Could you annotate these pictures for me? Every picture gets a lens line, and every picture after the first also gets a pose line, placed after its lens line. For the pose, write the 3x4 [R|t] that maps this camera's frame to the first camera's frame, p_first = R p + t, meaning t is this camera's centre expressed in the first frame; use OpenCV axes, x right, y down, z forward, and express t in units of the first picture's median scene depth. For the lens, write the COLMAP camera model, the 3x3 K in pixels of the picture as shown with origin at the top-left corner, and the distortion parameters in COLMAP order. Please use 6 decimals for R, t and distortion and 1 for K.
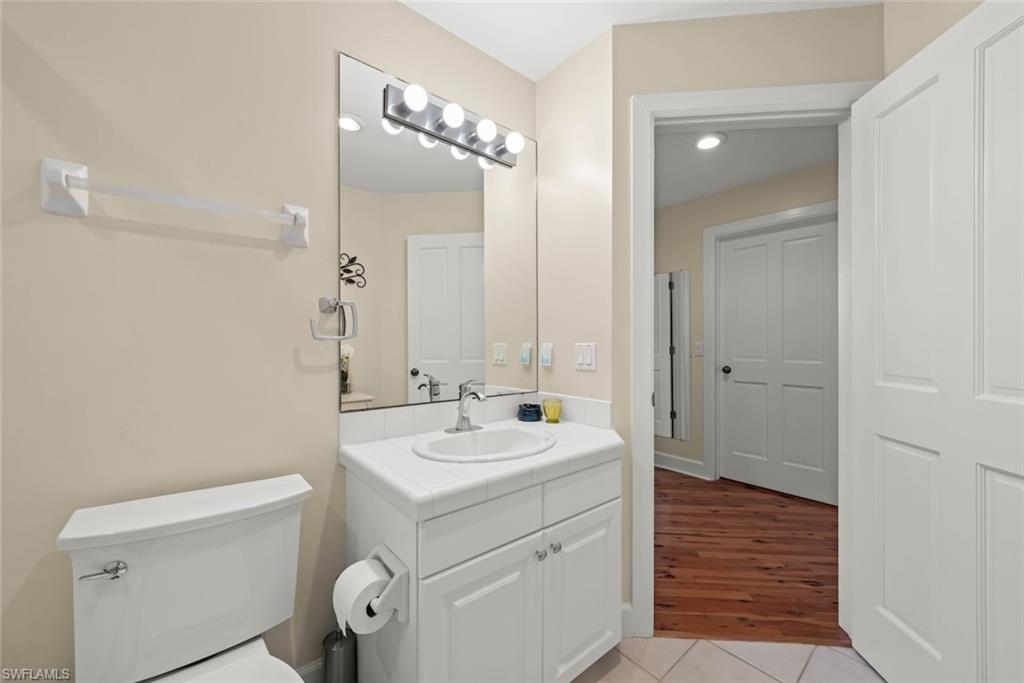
lens RADIAL K [[398.5, 0, 507.6], [0, 398.5, 341.8], [0, 0, 1]] dist [-0.000660, -0.000284]
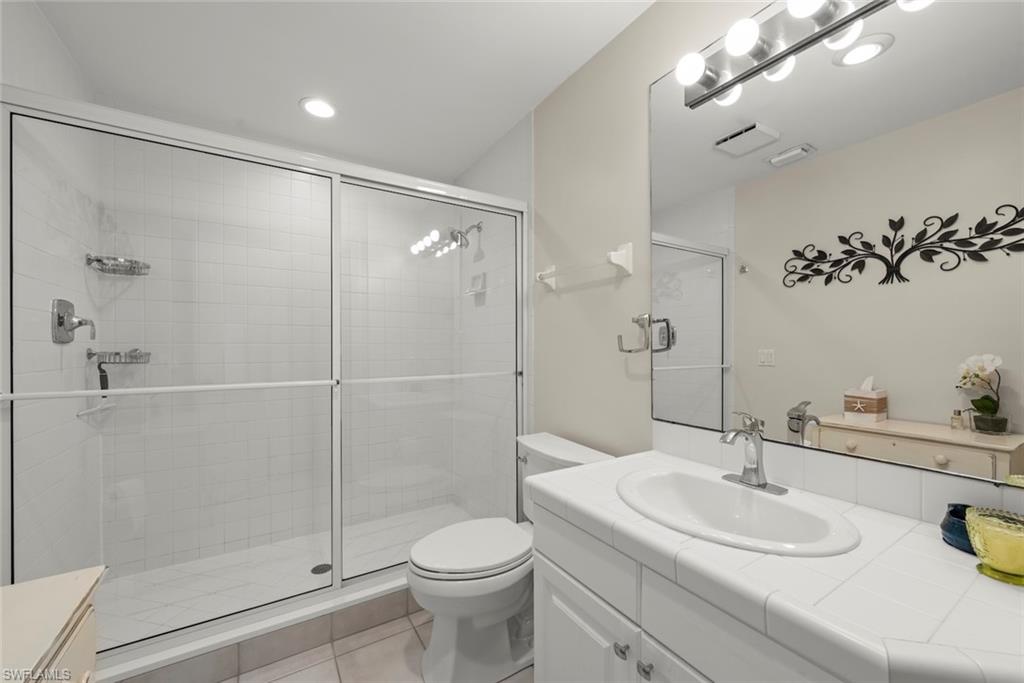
lens RADIAL K [[398.5, 0, 506.7], [0, 398.5, 346.2], [0, 0, 1]] dist [-0.000660, -0.000284]
pose [[-0.140150, 0.002298, -0.990128, 0.812517], [0.007350, 0.999972, 0.001281, -0.028418], [0.990103, -0.007098, -0.140163, 0.865957]]
